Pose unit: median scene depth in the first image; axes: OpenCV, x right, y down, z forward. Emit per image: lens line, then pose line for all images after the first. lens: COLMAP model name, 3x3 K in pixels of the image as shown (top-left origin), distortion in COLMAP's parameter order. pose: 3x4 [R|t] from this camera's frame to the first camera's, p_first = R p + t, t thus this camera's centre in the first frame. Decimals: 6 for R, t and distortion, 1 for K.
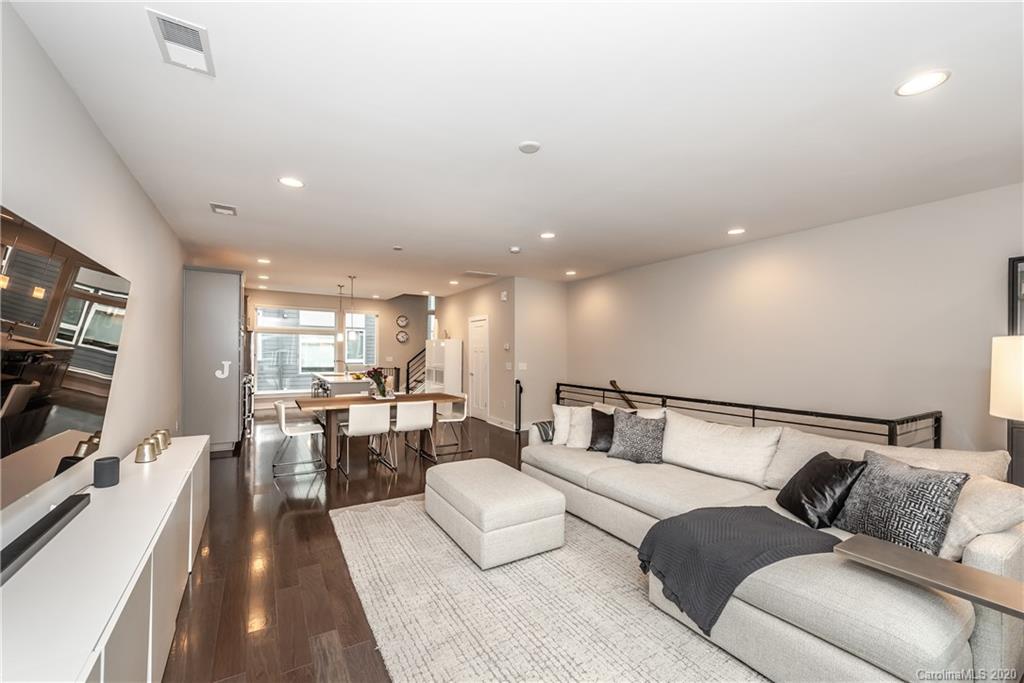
lens RADIAL K [[406.6, 0, 509.4], [0, 406.6, 354.9], [0, 0, 1]] dist [0.014548, -0.003954]
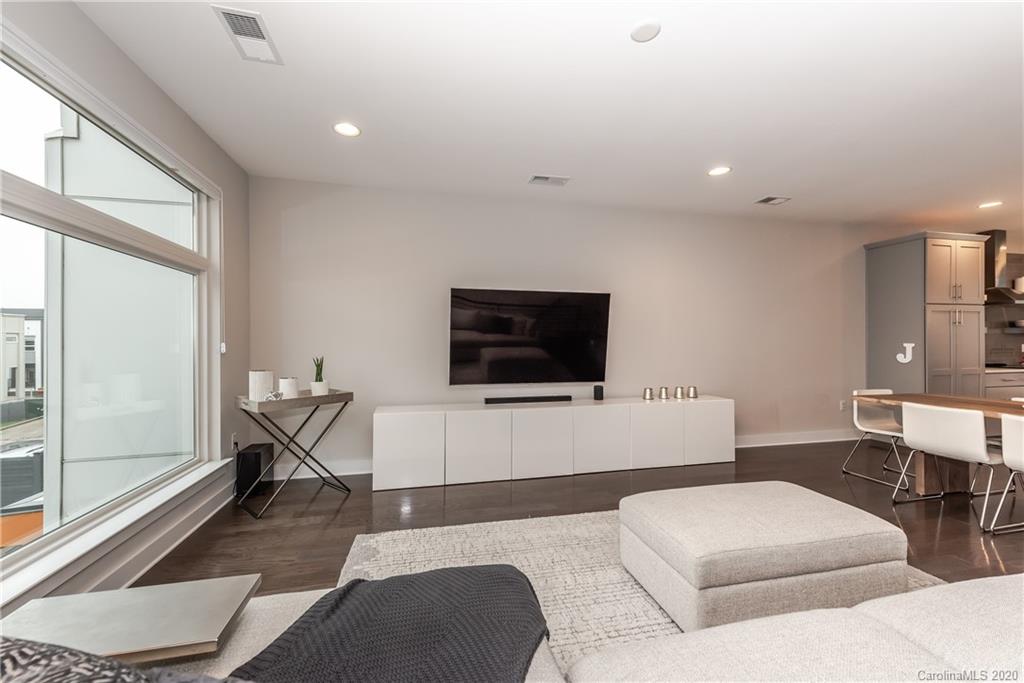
lens RADIAL K [[406.6, 0, 507.5], [0, 406.6, 346.0], [0, 0, 1]] dist [0.014548, -0.003954]
pose [[-0.316372, -0.001494, -0.948634, 0.351203], [-0.004727, 0.999989, 0.000001, 0.022978], [0.948624, 0.004484, -0.316375, 0.426382]]
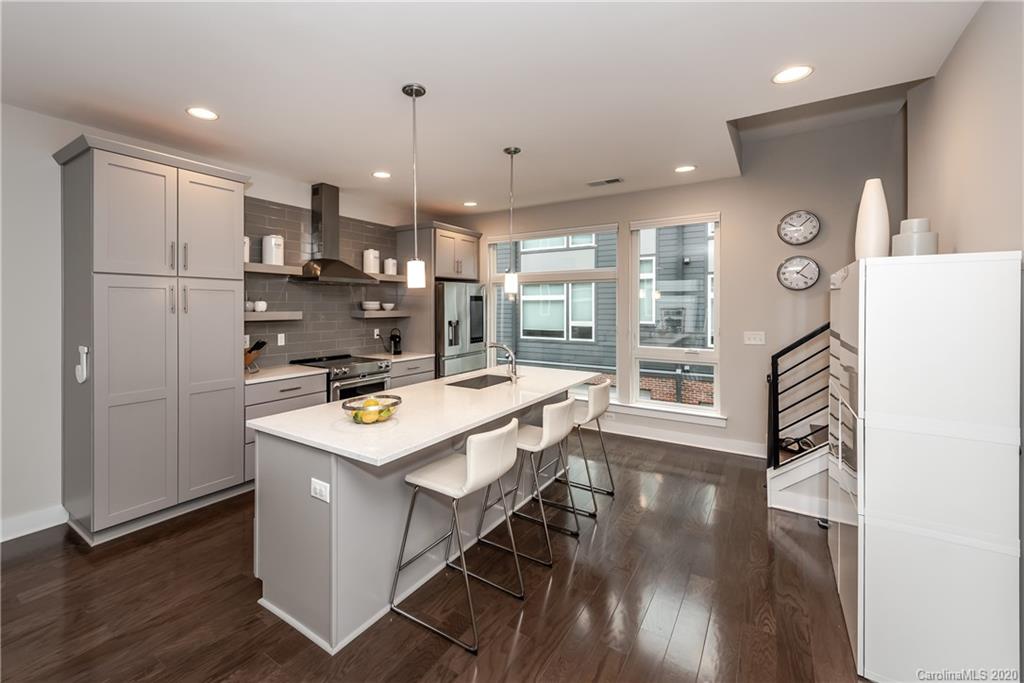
lens RADIAL K [[437.8, 0, 467.5], [0, 437.8, 310.4], [0, 0, 1]] dist [0.007882, -0.001344]
pose [[0.396190, -0.004664, -0.918157, -0.066342], [-0.001036, 0.999984, -0.005526, -0.019125], [0.918168, 0.003140, 0.396179, 1.075379]]
